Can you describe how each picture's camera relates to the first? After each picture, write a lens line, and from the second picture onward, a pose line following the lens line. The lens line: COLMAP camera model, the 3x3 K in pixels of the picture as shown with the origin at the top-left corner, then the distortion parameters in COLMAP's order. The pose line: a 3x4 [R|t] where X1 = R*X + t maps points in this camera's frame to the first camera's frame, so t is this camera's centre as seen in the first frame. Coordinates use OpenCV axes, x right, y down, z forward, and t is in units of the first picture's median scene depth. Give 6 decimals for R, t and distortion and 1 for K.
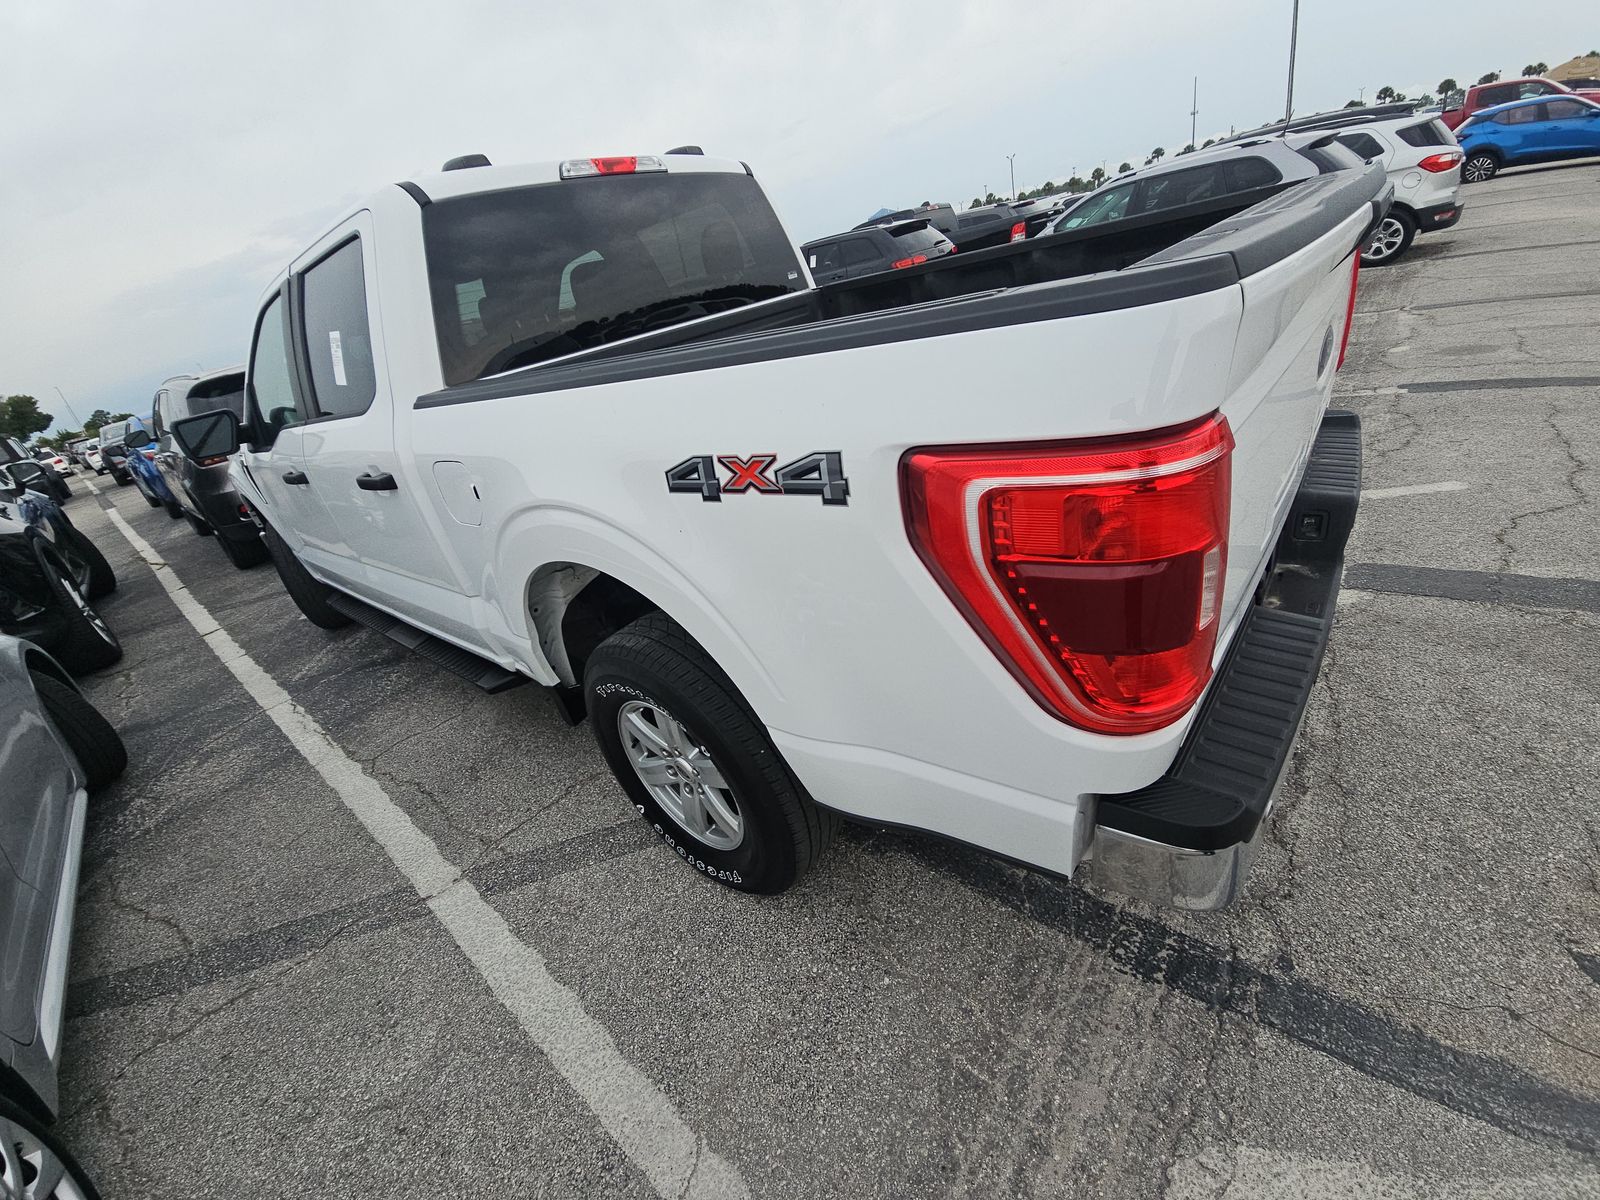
lens RADIAL K [[641.0, 0, 786.2], [0, 641.0, 602.4], [0, 0, 1]] dist [0.000212, -0.002700]
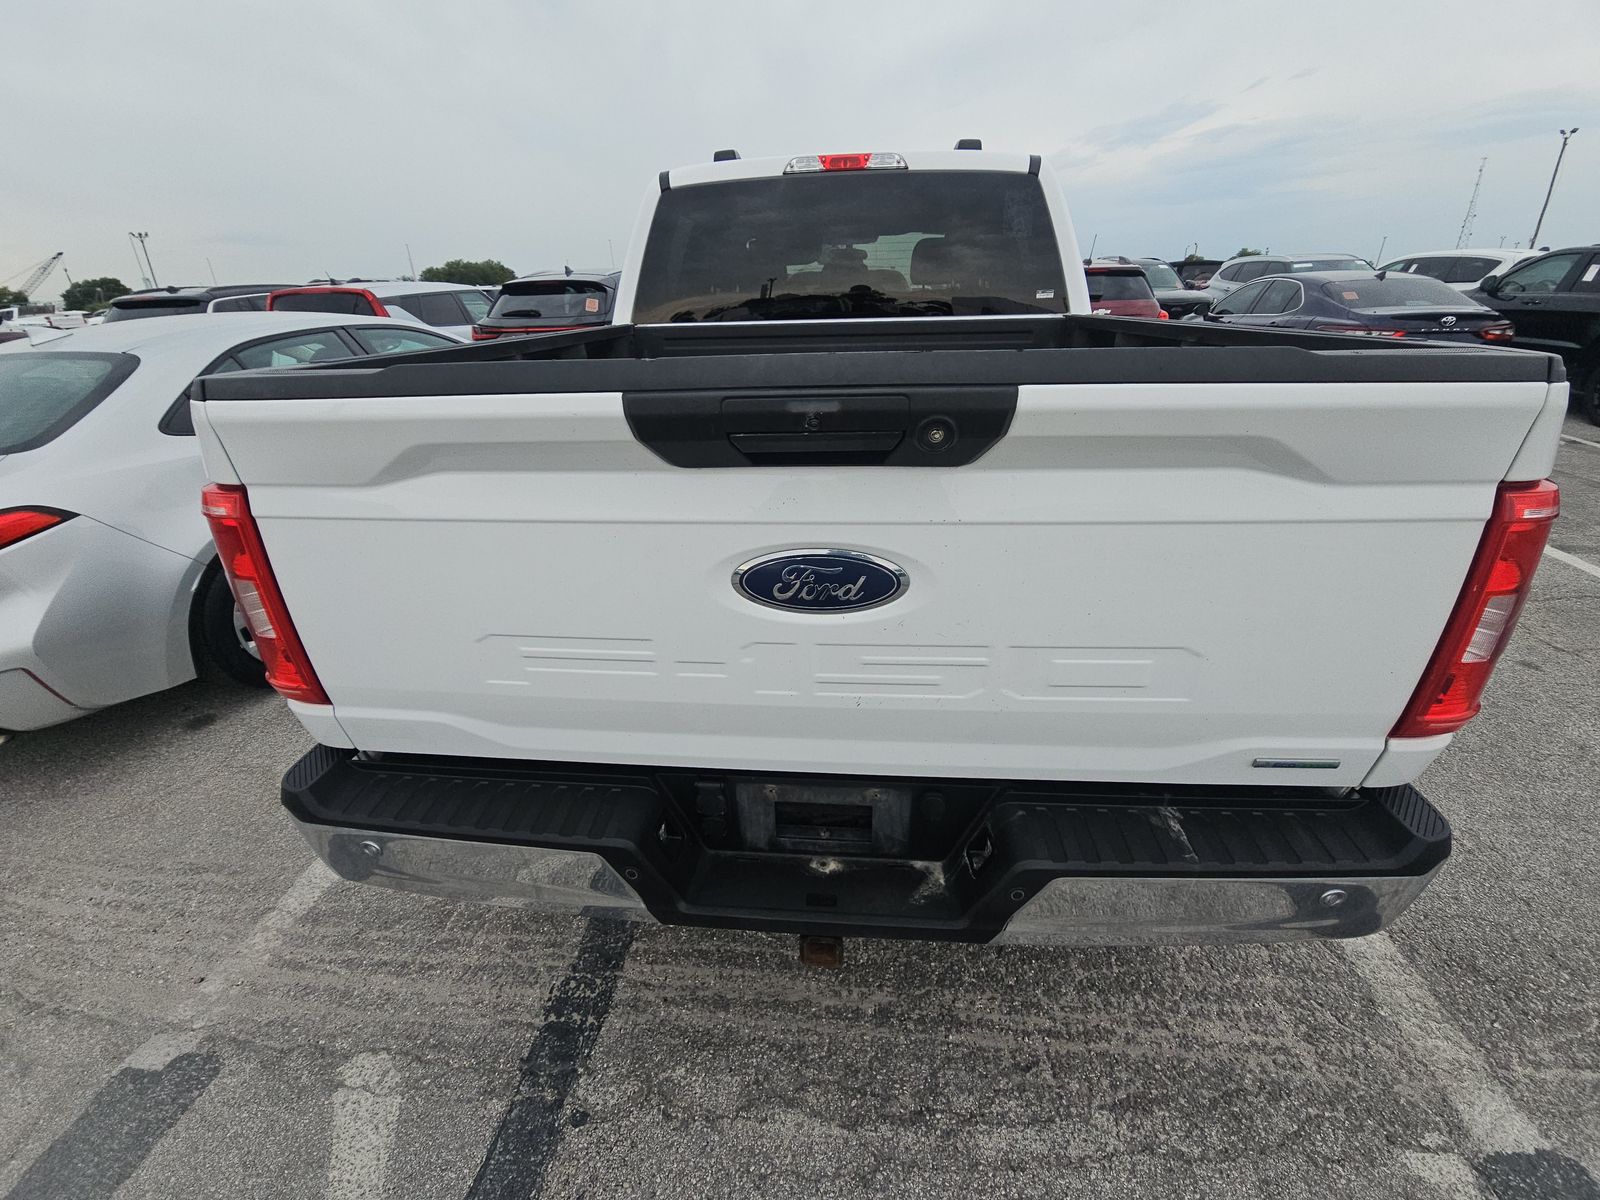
lens RADIAL K [[641.0, 0, 798.7], [0, 641.0, 597.7], [0, 0, 1]] dist [0.000212, -0.002700]
pose [[0.572739, 0.519482, -0.634120, 1.061860], [-0.459302, 0.844099, 0.276658, -0.466763], [0.678979, 0.132800, 0.722047, 0.384863]]
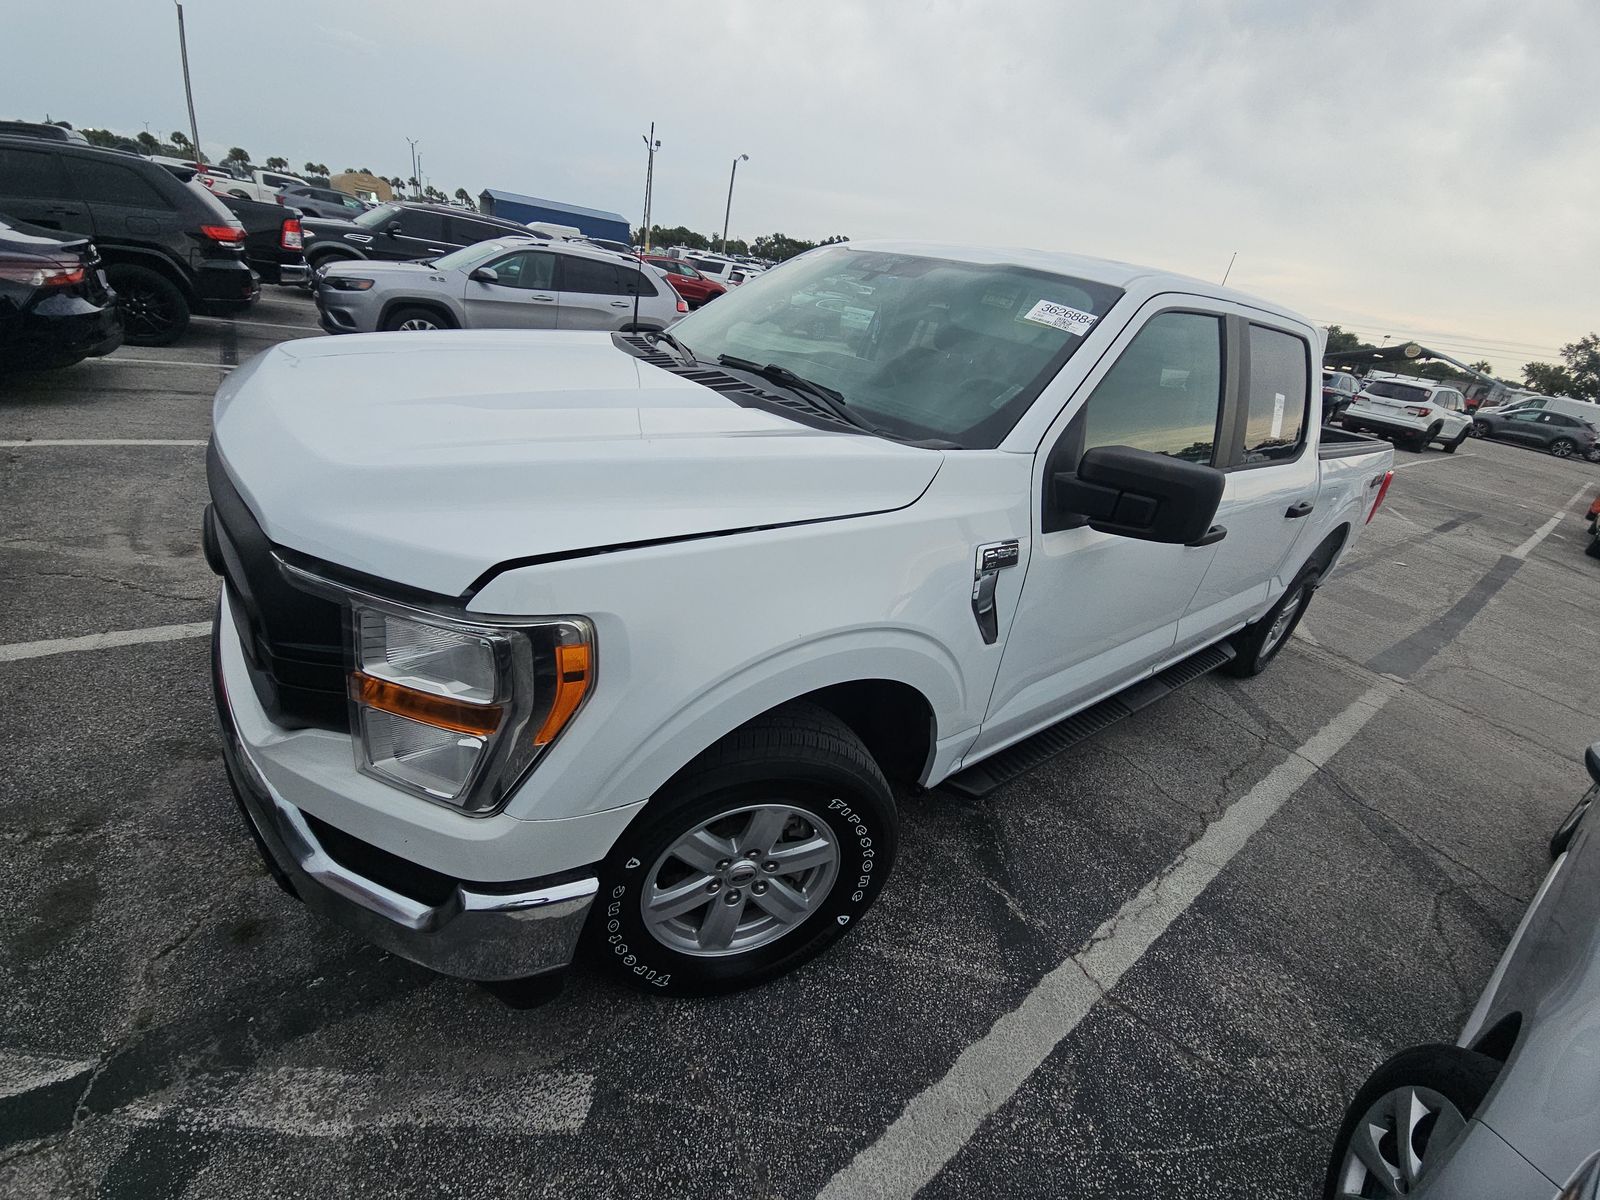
lens RADIAL K [[641.0, 0, 795.7], [0, 641.0, 606.2], [0, 0, 1]] dist [0.000212, -0.002700]
pose [[0.175645, -0.215988, 0.960468, -2.845312], [0.266667, 0.949598, 0.164777, -0.656982], [-0.947648, 0.227183, 0.224389, 2.283839]]
